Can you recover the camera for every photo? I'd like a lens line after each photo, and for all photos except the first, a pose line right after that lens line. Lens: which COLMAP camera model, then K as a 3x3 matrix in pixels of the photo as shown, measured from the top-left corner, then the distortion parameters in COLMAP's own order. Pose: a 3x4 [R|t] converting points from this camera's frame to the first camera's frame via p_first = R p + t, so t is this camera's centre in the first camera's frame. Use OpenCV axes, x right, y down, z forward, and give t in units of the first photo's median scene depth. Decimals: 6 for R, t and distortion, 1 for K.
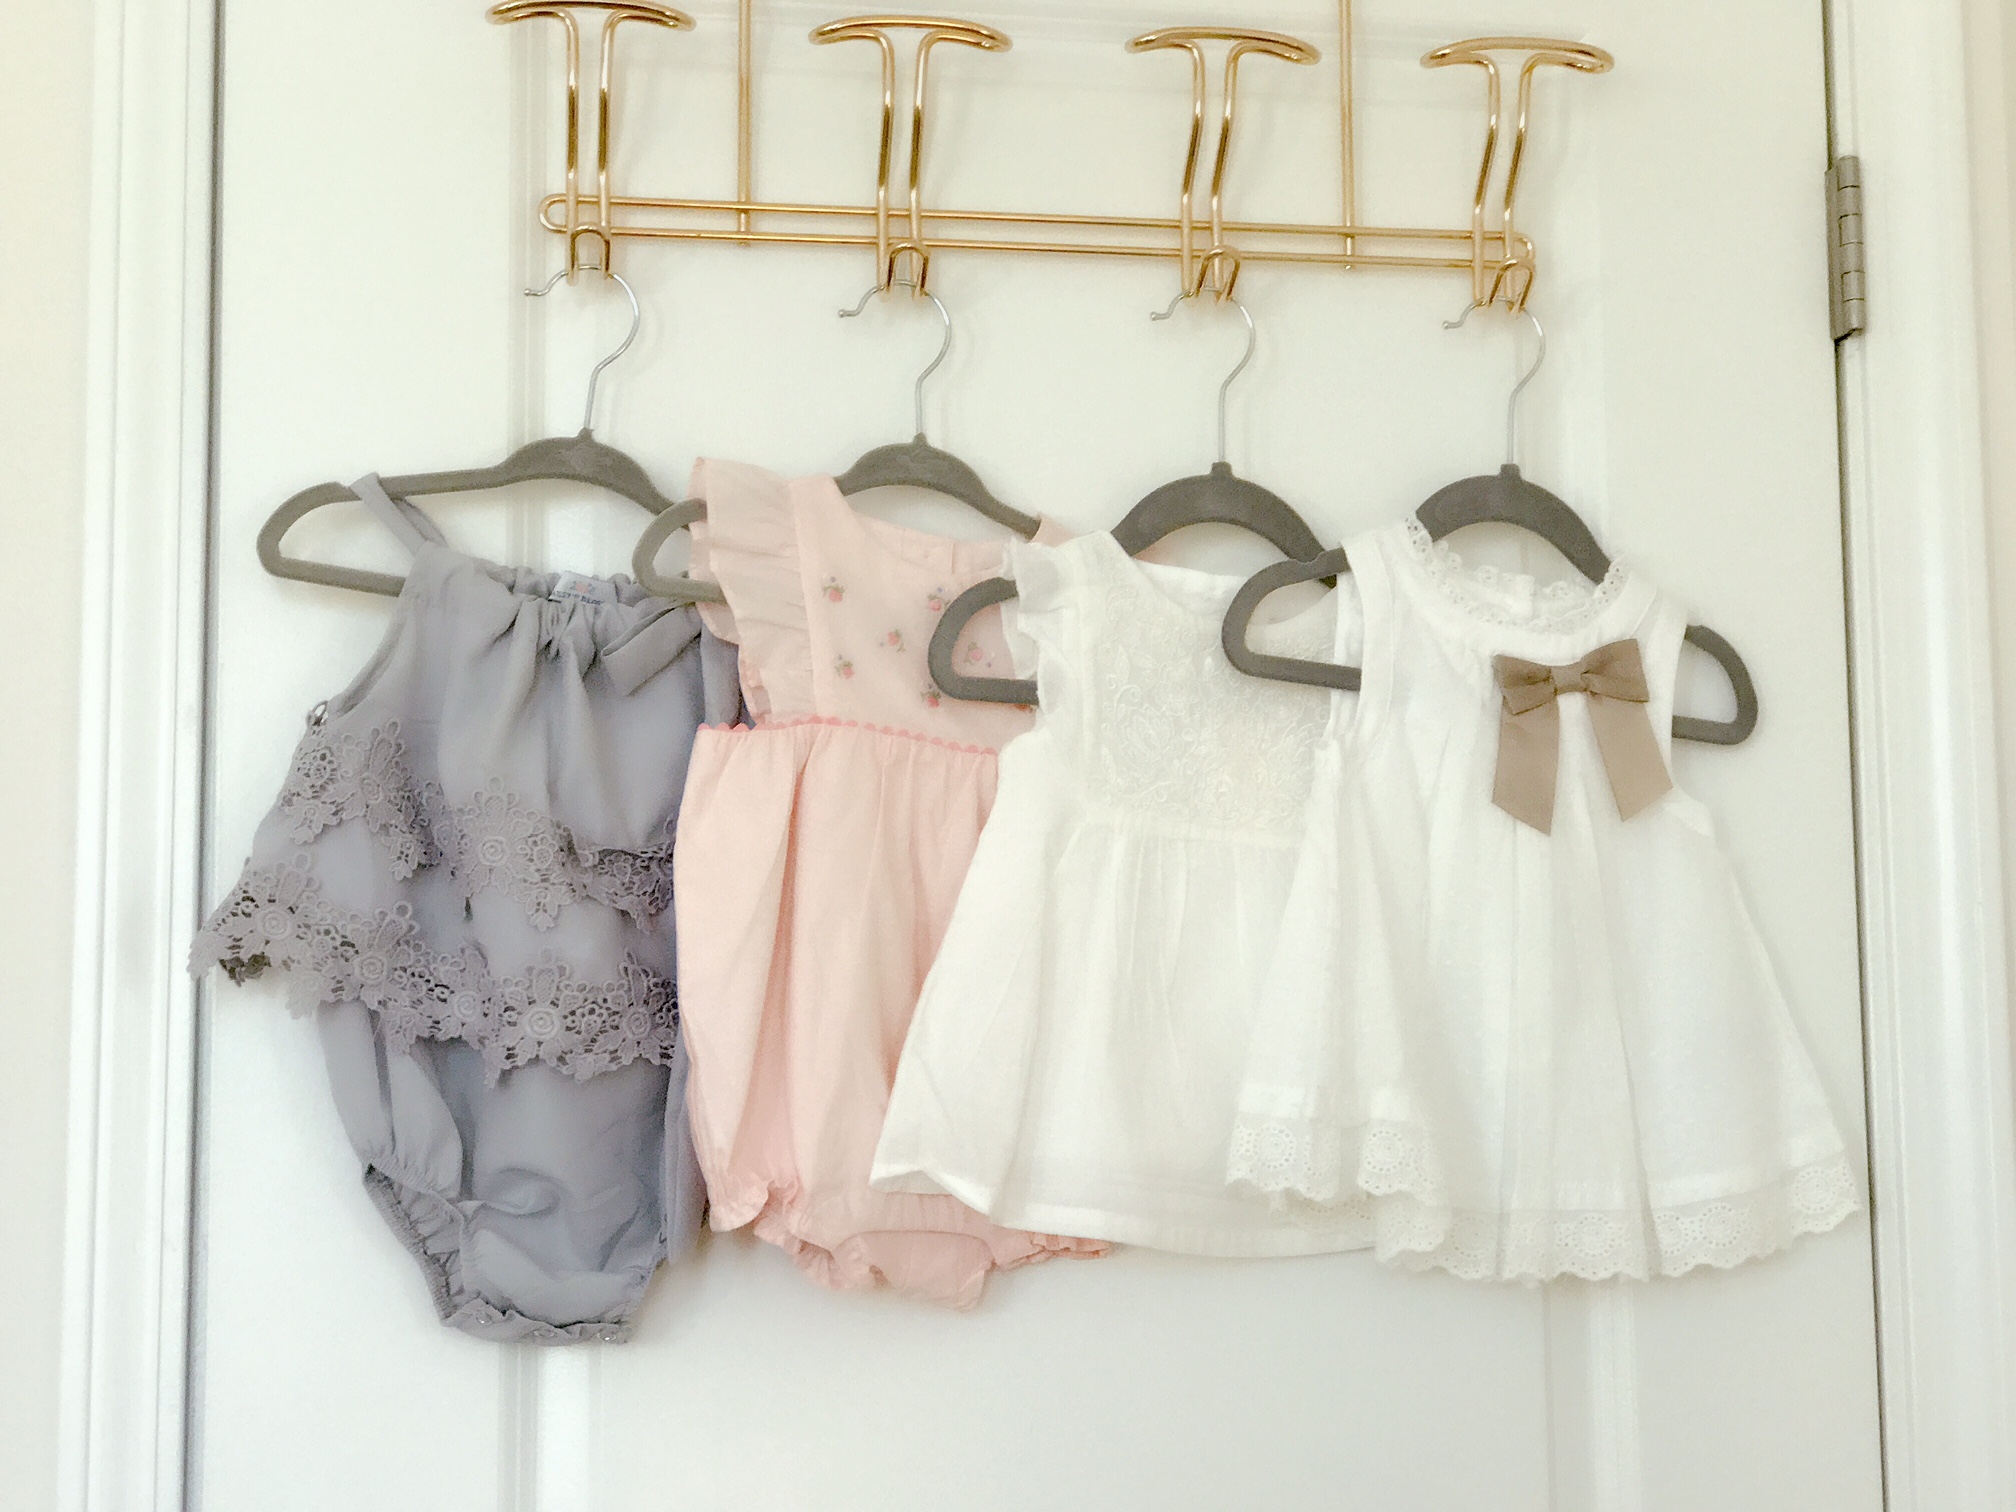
lens RADIAL K [[3407.4, 0, 1008.0], [0, 3407.4, 756.0], [0, 0, 1]] dist [-0.230862, 2.653911]
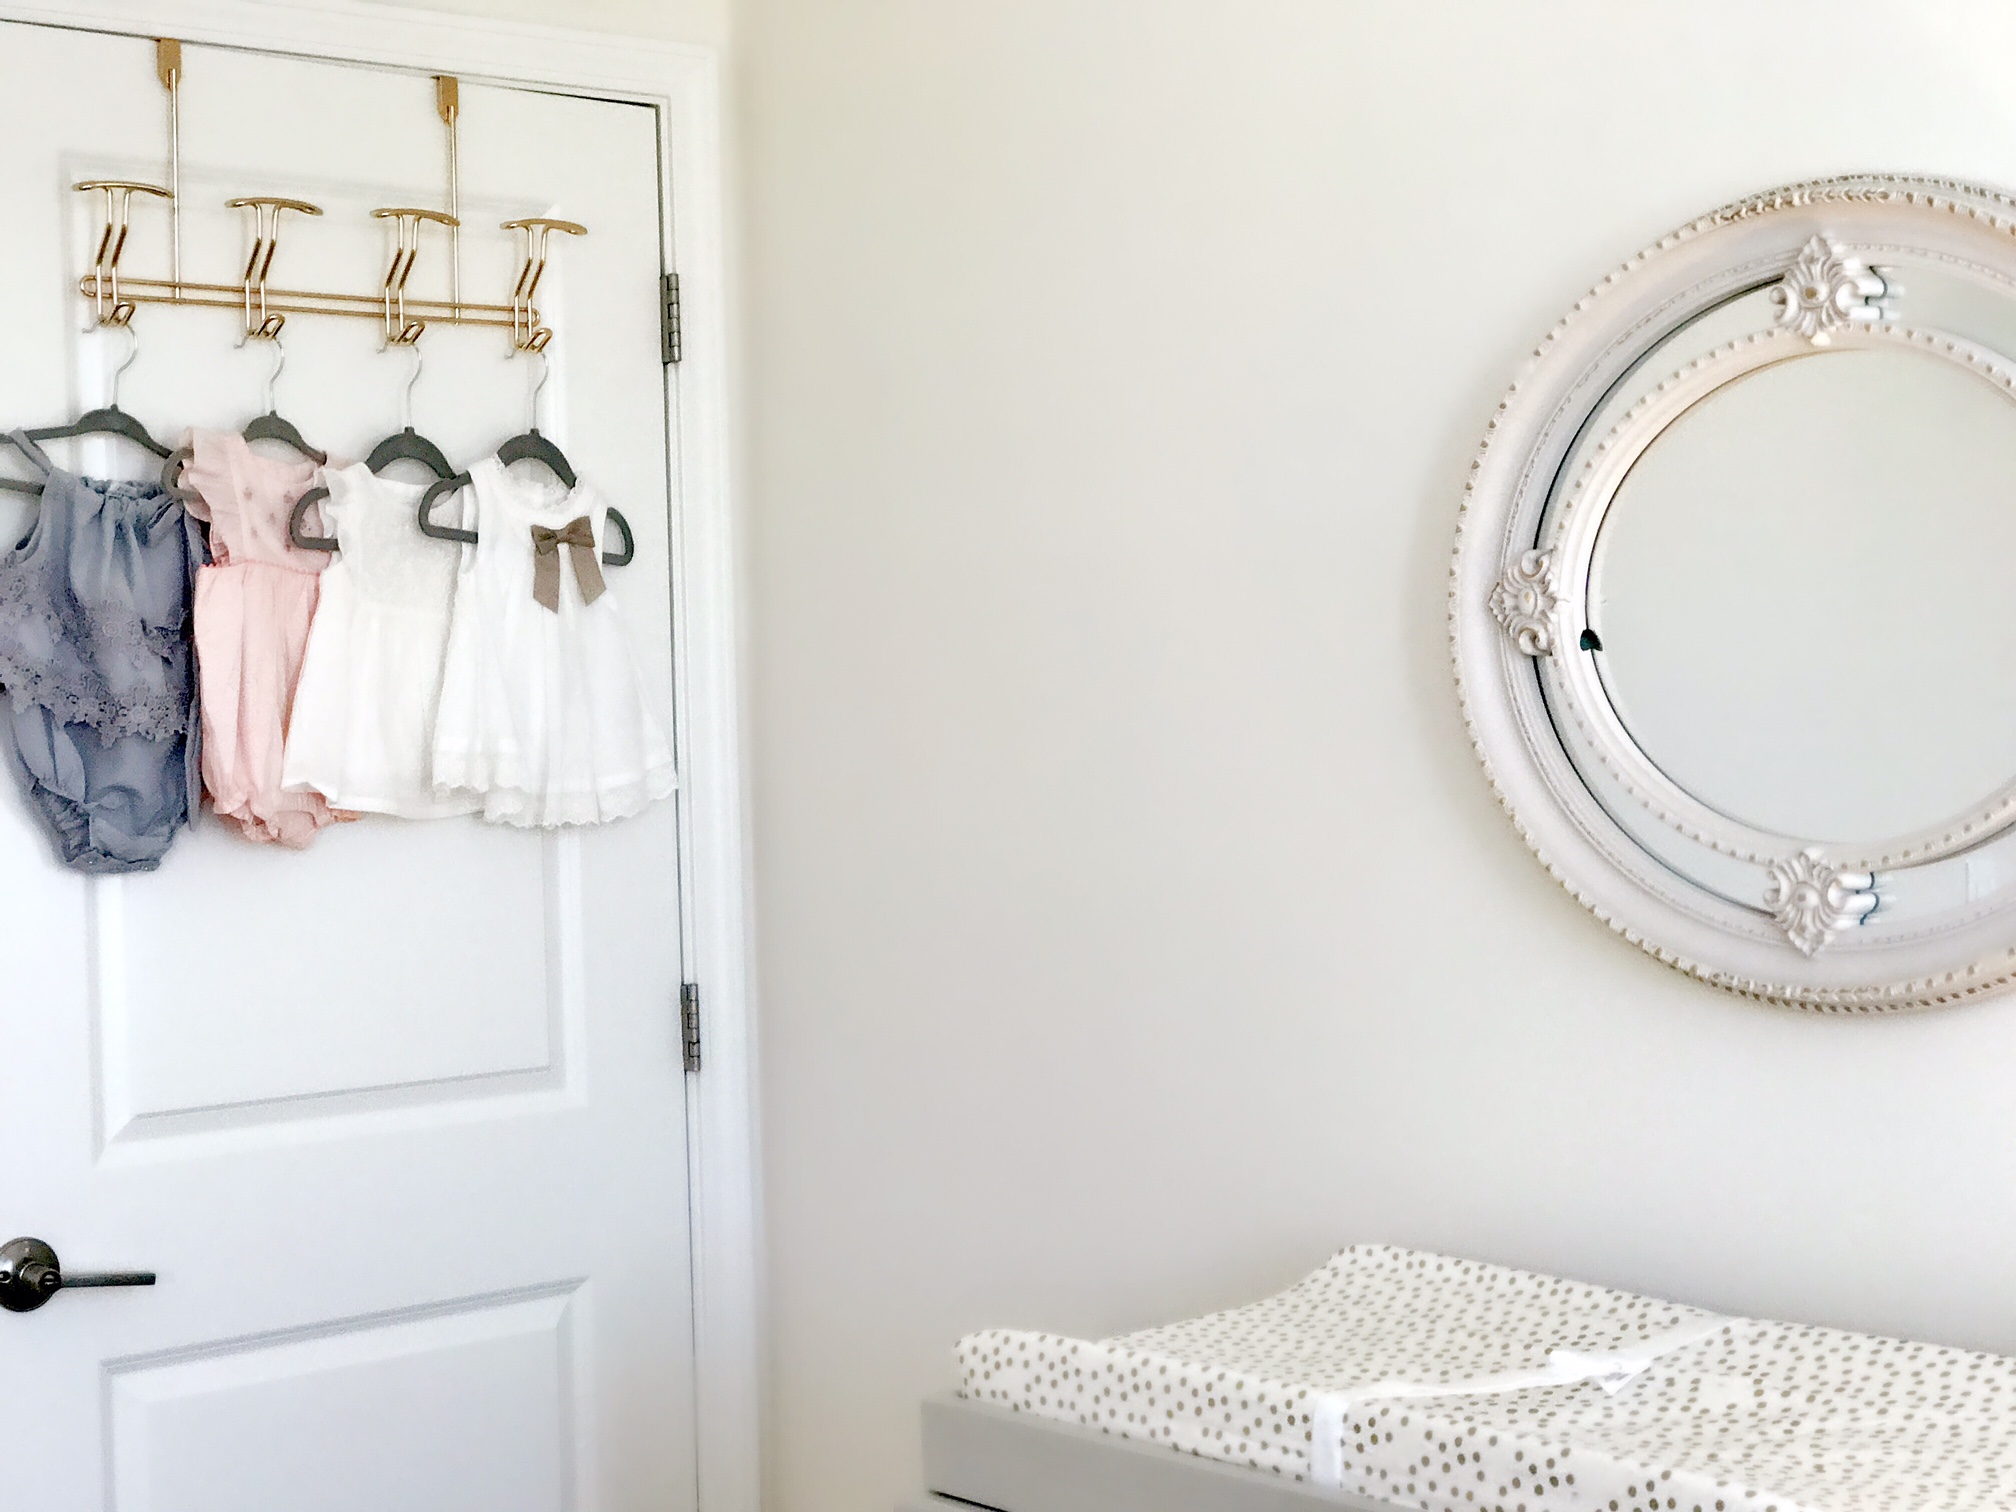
lens RADIAL K [[3407.4, 0, 1008.0], [0, 3407.4, 756.0], [0, 0, 1]] dist [-0.230862, 2.653911]
pose [[0.846028, -0.022650, 0.532657, -0.717162], [-0.041505, 0.993267, 0.108160, -0.126242], [-0.531520, -0.113614, 0.839392, -0.898799]]
